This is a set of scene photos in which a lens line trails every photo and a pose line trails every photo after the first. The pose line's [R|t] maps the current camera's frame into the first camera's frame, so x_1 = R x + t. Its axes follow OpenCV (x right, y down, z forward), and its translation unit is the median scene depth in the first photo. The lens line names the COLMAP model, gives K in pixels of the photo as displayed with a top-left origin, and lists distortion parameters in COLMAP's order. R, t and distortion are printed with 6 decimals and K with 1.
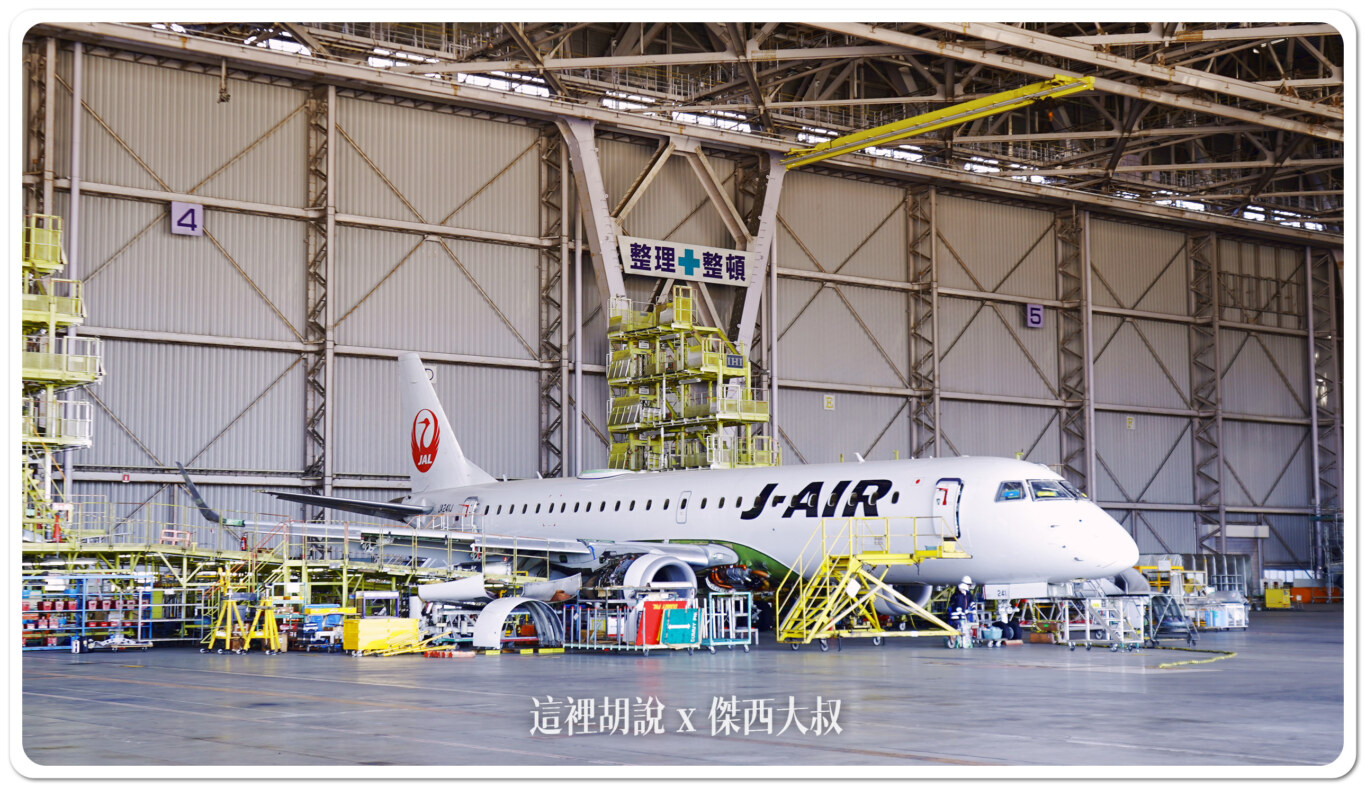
lens RADIAL K [[1935.4, 0, 683.0], [0, 1935.4, 394.0], [0, 0, 1]] dist [0.077175, -0.010979]
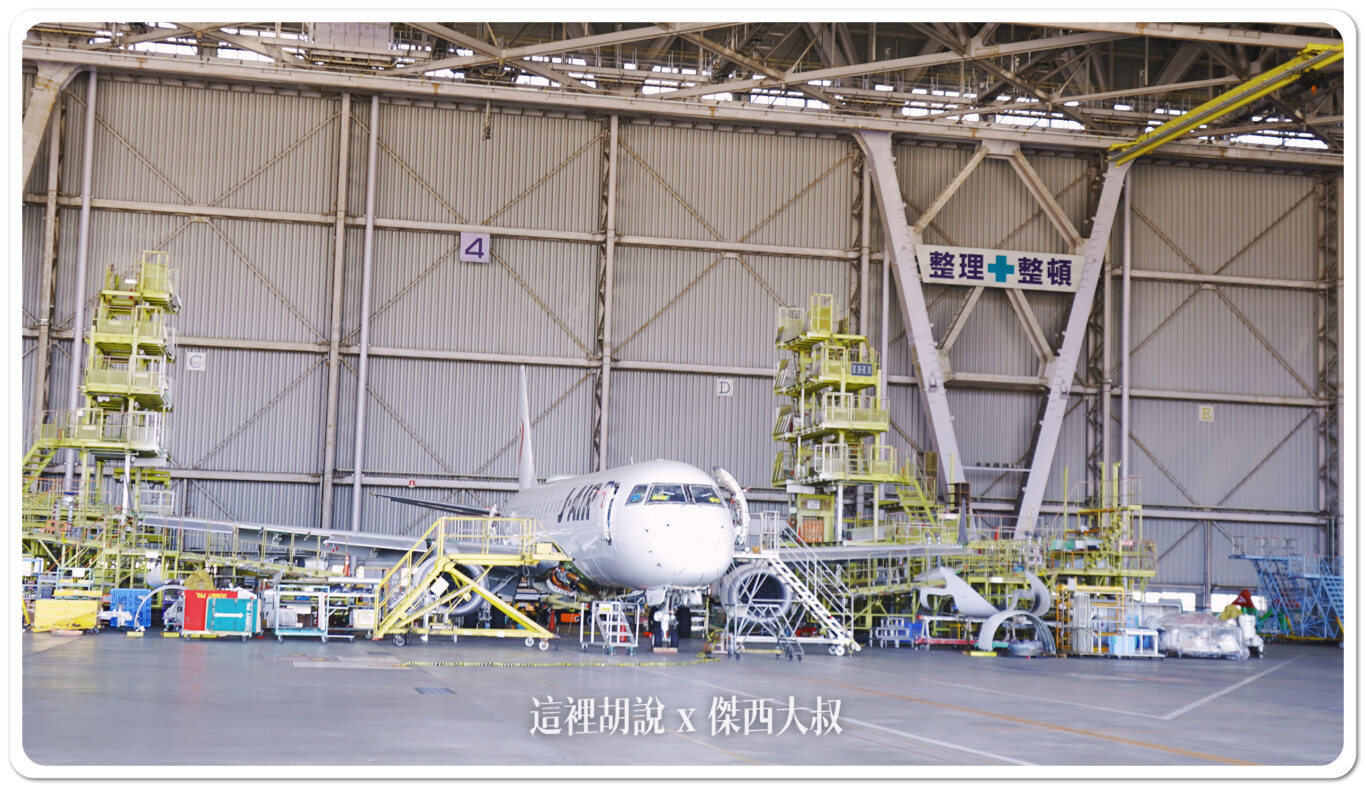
lens RADIAL K [[1935.4, 0, 683.0], [0, 1935.4, 394.0], [0, 0, 1]] dist [0.077175, -0.010979]
pose [[0.903258, -0.009874, -0.428984, 0.281404], [0.005373, 0.999917, -0.011702, 0.005131], [0.429064, 0.008265, 0.903236, 0.058232]]
